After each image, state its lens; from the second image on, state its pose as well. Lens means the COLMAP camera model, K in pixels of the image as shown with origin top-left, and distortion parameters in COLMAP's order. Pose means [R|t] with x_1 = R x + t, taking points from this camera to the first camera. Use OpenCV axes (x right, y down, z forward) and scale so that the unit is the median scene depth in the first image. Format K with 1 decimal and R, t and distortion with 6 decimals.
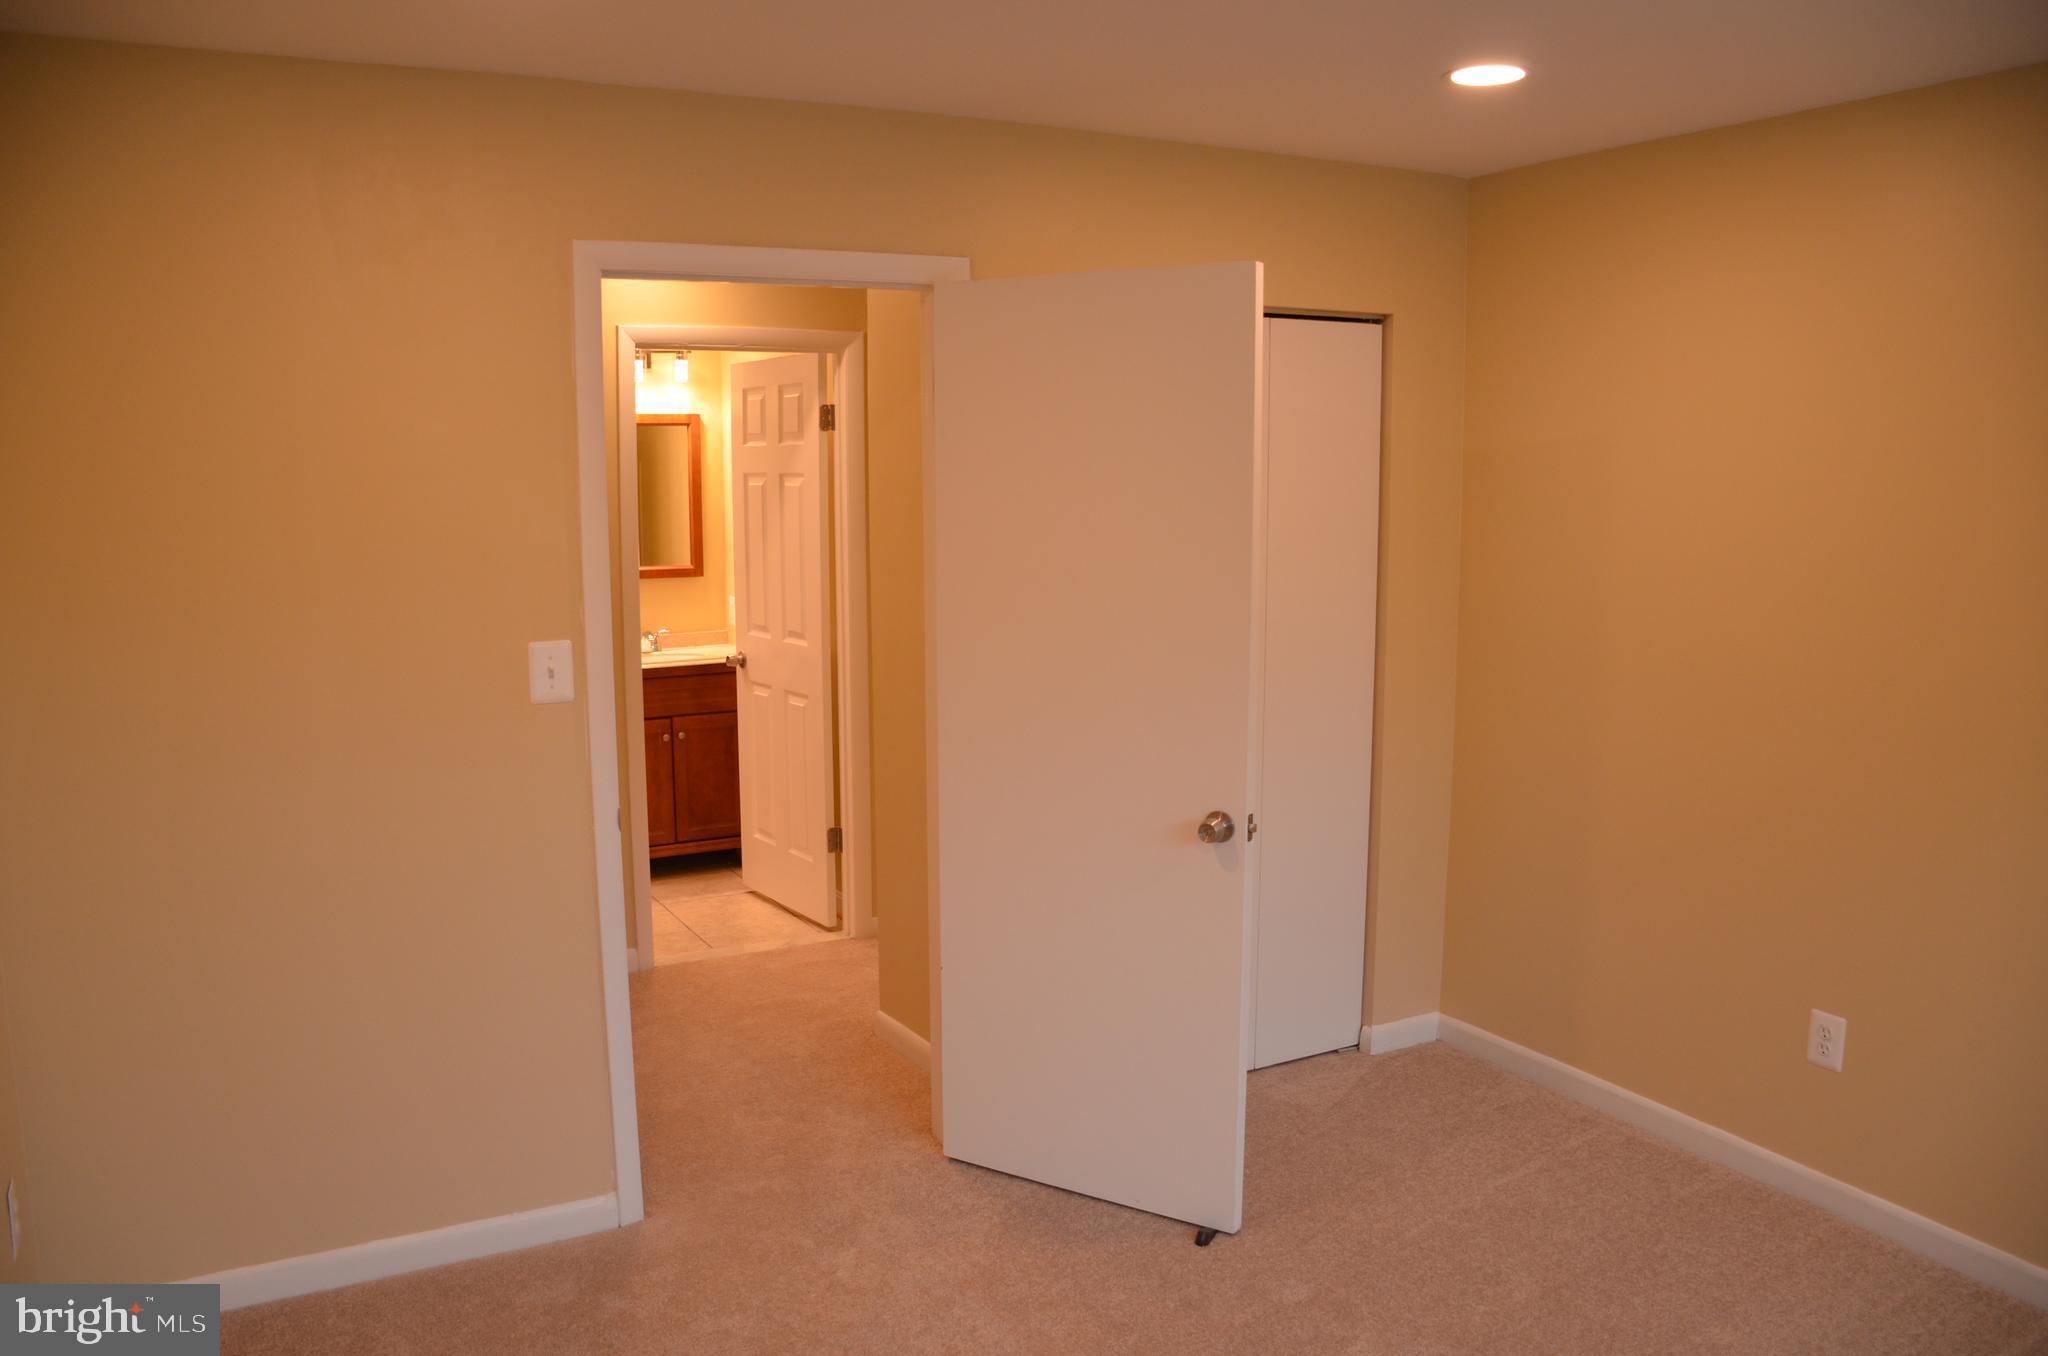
lens RADIAL K [[1573.9, 0, 1014.6], [0, 1573.9, 691.1], [0, 0, 1]] dist [-0.158496, 0.103490]
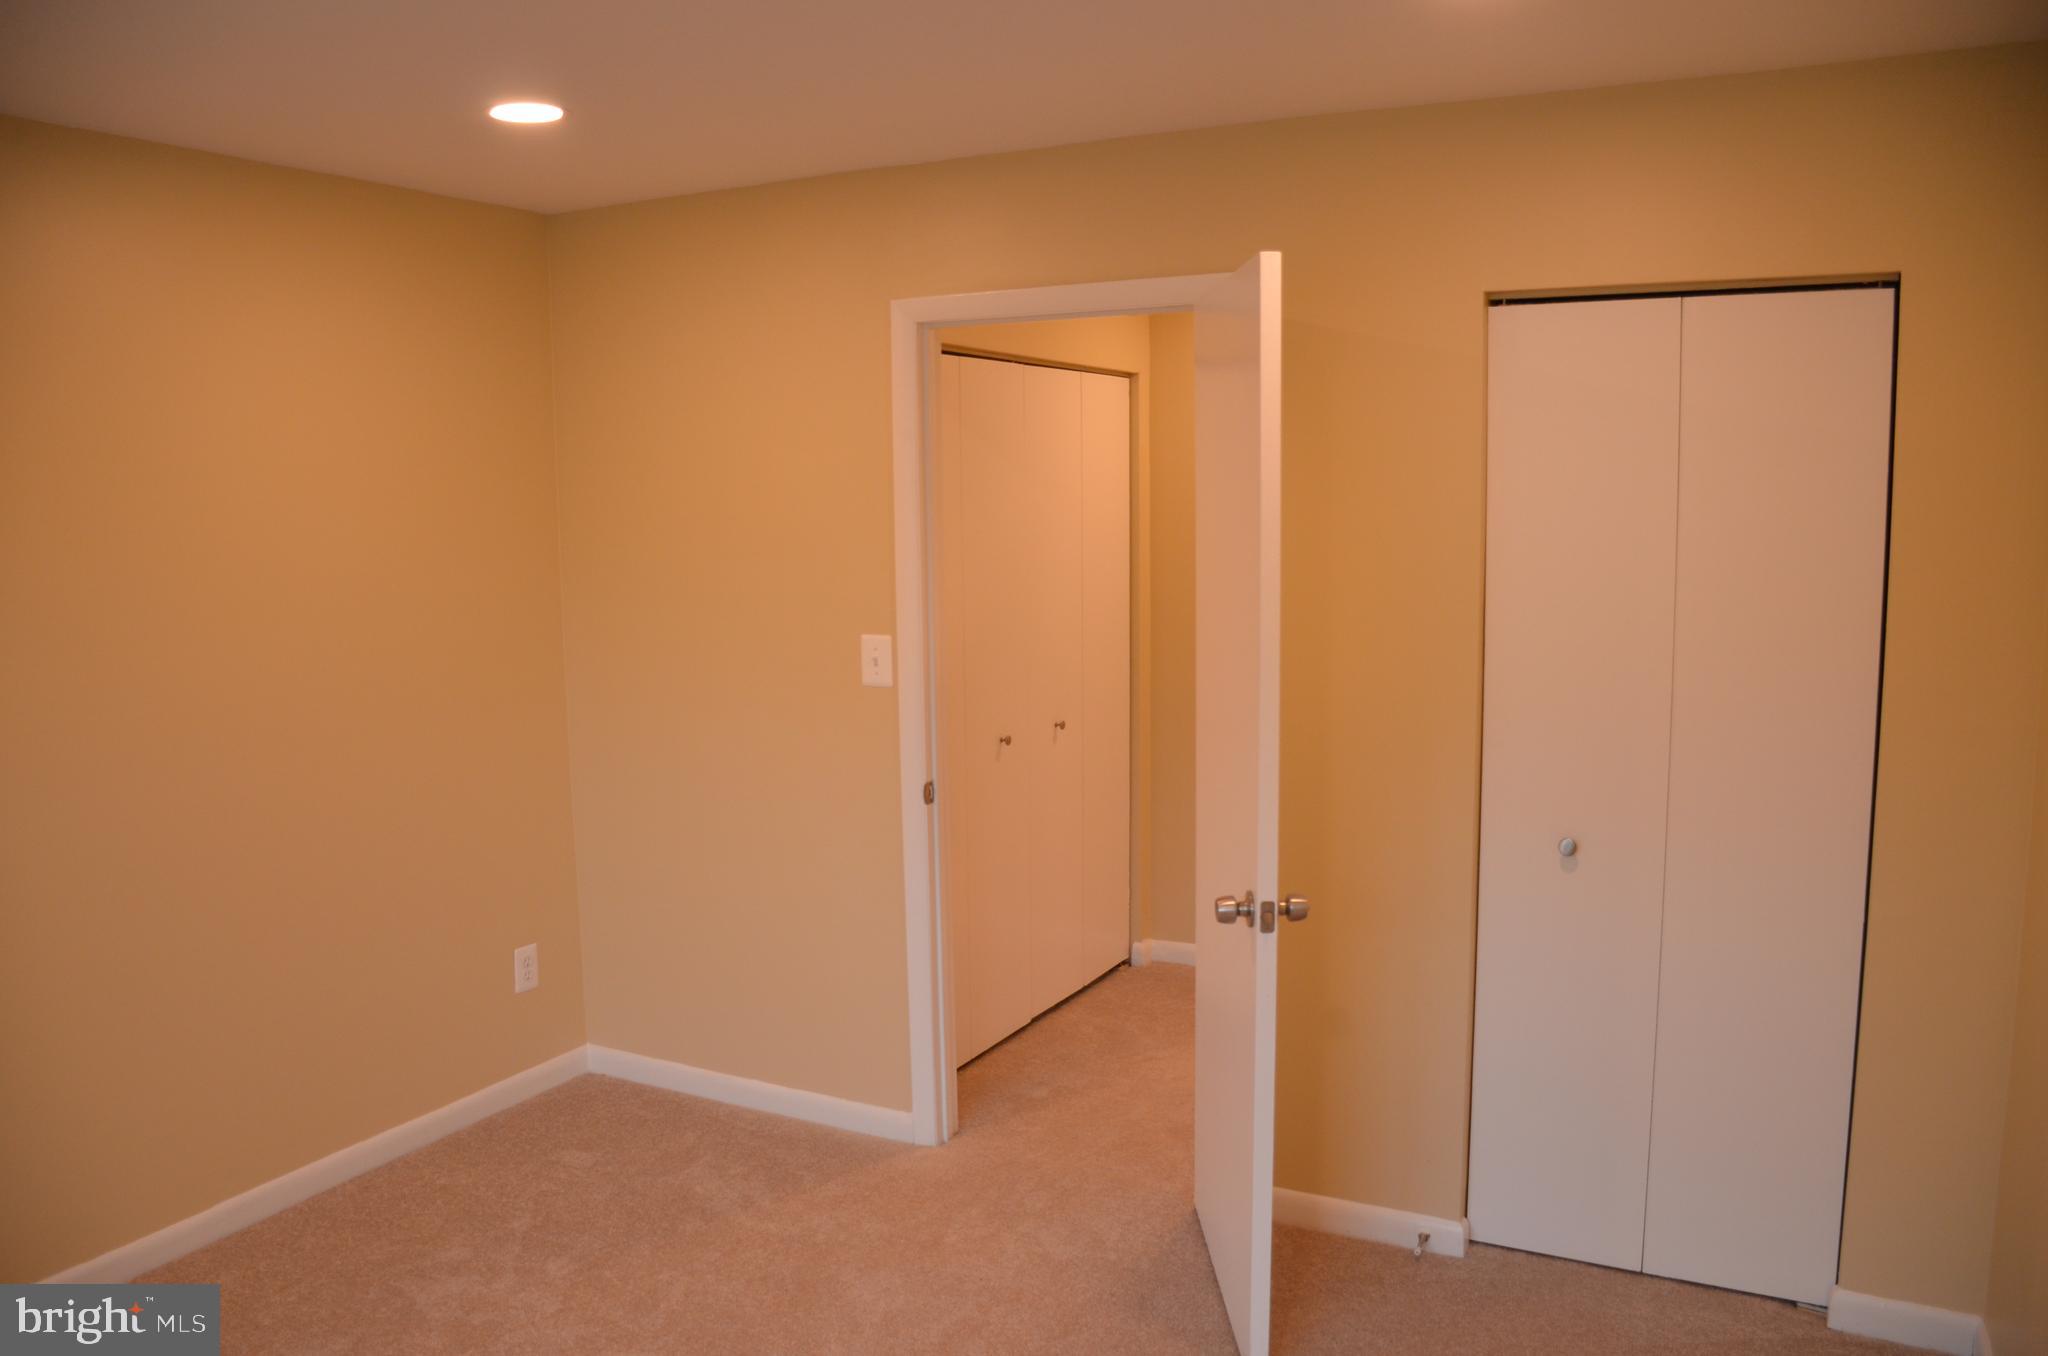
lens RADIAL K [[1573.9, 0, 1014.6], [0, 1573.9, 691.1], [0, 0, 1]] dist [-0.158496, 0.103490]
pose [[0.552626, 0.101436, -0.827234, 0.769934], [-0.113946, 0.992441, 0.045574, -0.056436], [0.825604, 0.069075, 0.560007, 0.405964]]
